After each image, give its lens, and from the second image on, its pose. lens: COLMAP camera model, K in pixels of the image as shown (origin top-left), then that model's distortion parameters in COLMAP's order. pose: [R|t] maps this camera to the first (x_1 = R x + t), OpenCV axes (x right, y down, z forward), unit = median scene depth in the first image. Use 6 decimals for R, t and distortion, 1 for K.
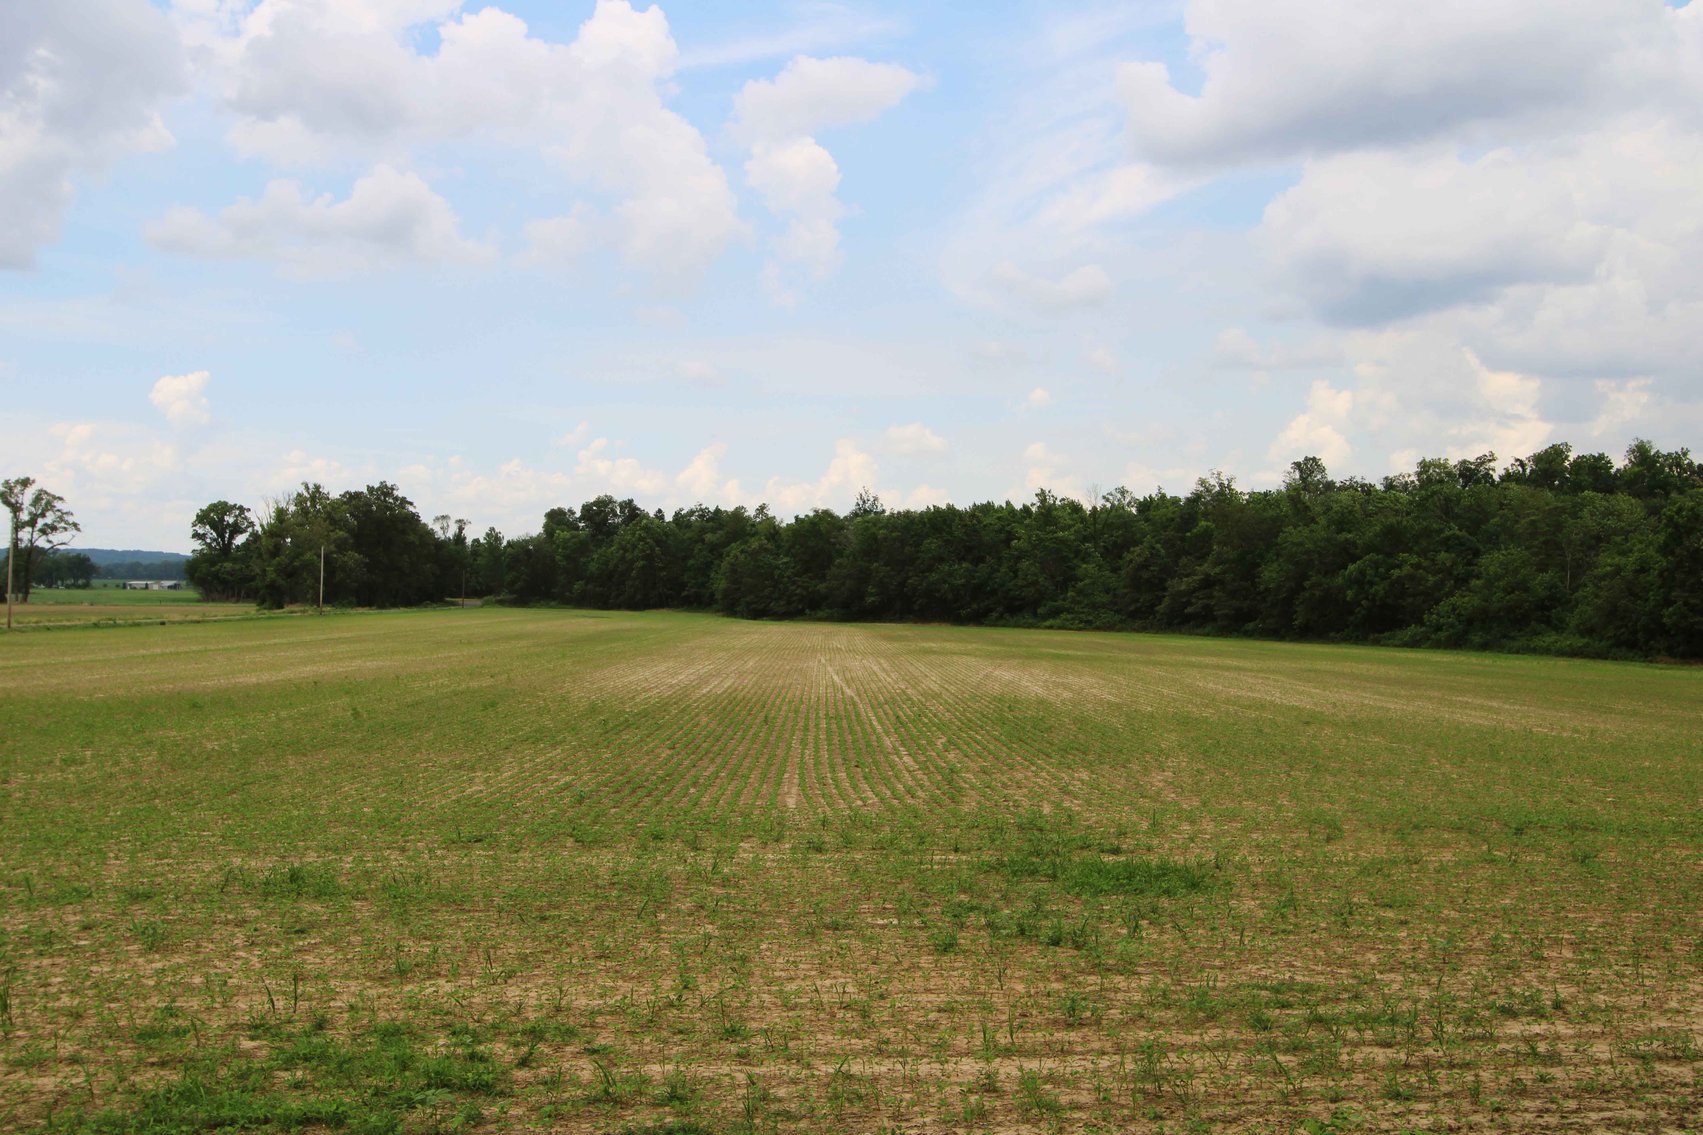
lens RADIAL K [[1622.0, 0, 845.0], [0, 1622.0, 567.4], [0, 0, 1]] dist [0.005465, 0.000000]
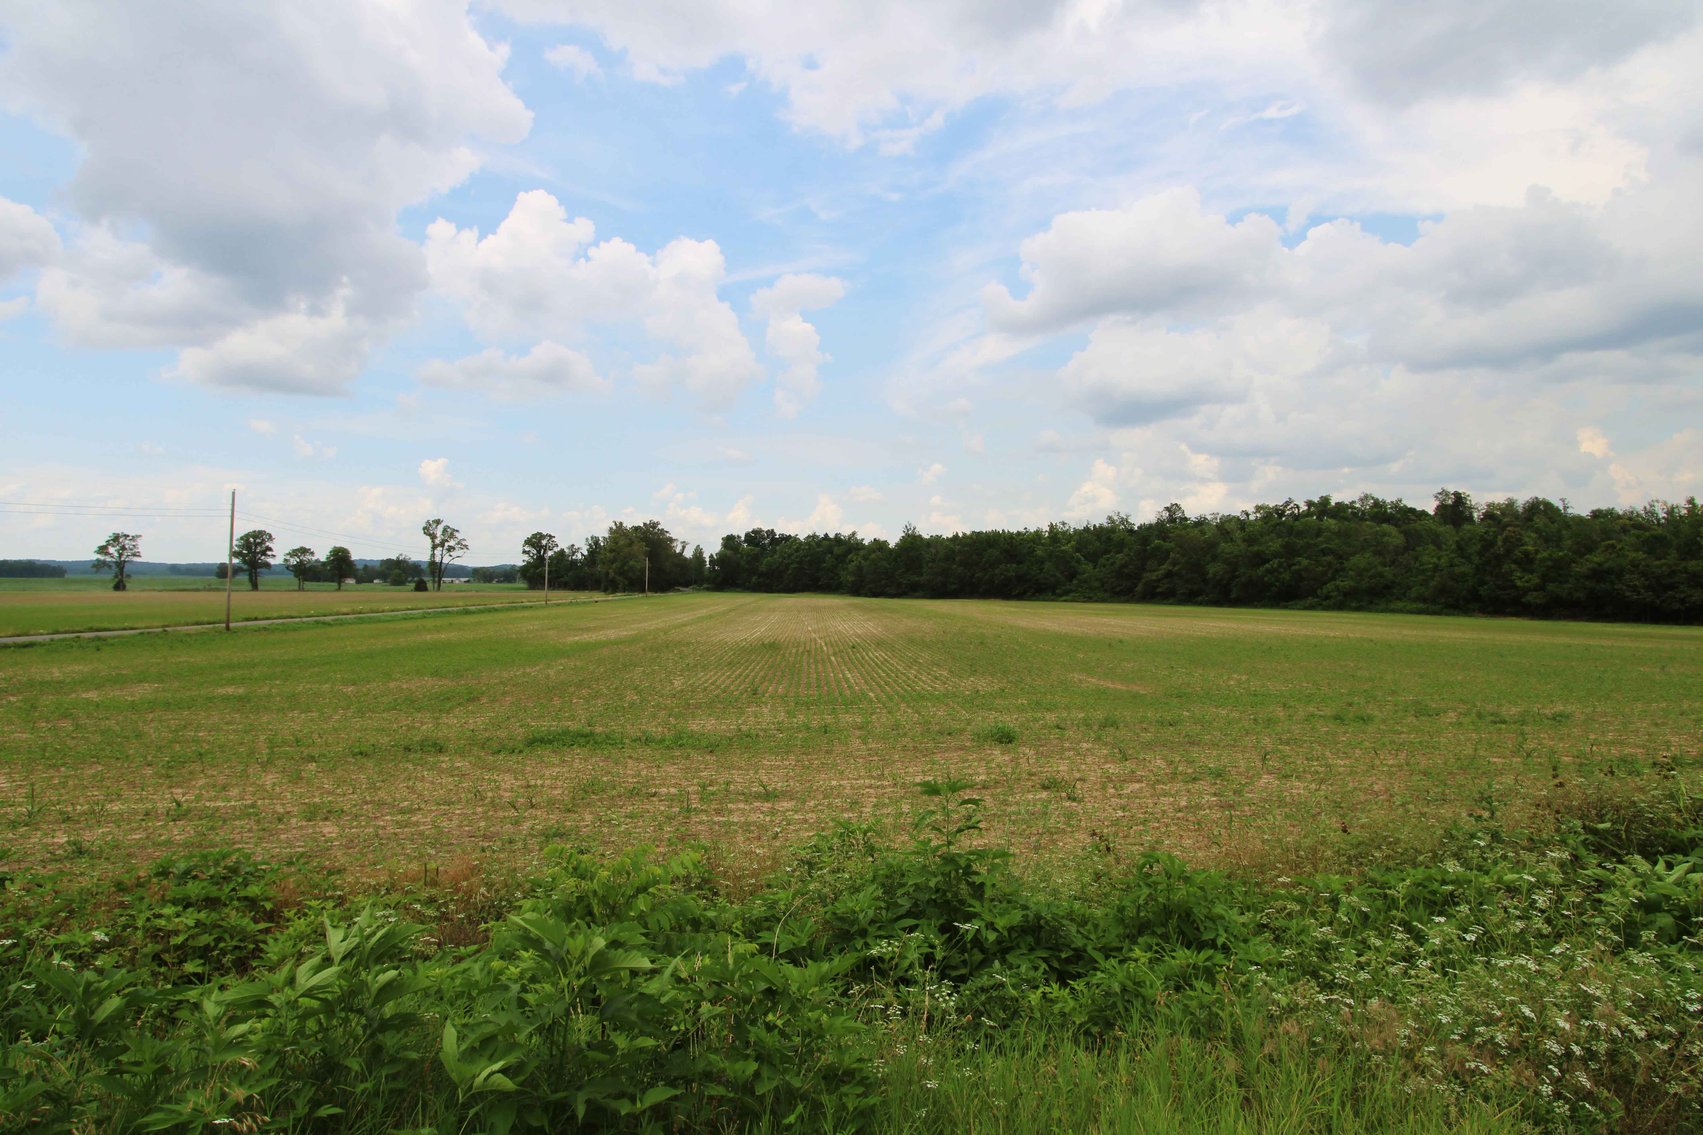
lens RADIAL K [[939.9, 0, 861.8], [0, 939.9, 566.7], [0, 0, 1]] dist [-0.005006, -0.001266]
pose [[0.999095, -0.008045, 0.041778, -0.104173], [0.008082, 0.999967, -0.000732, -0.000800], [-0.041771, 0.001069, 0.999127, -0.004040]]
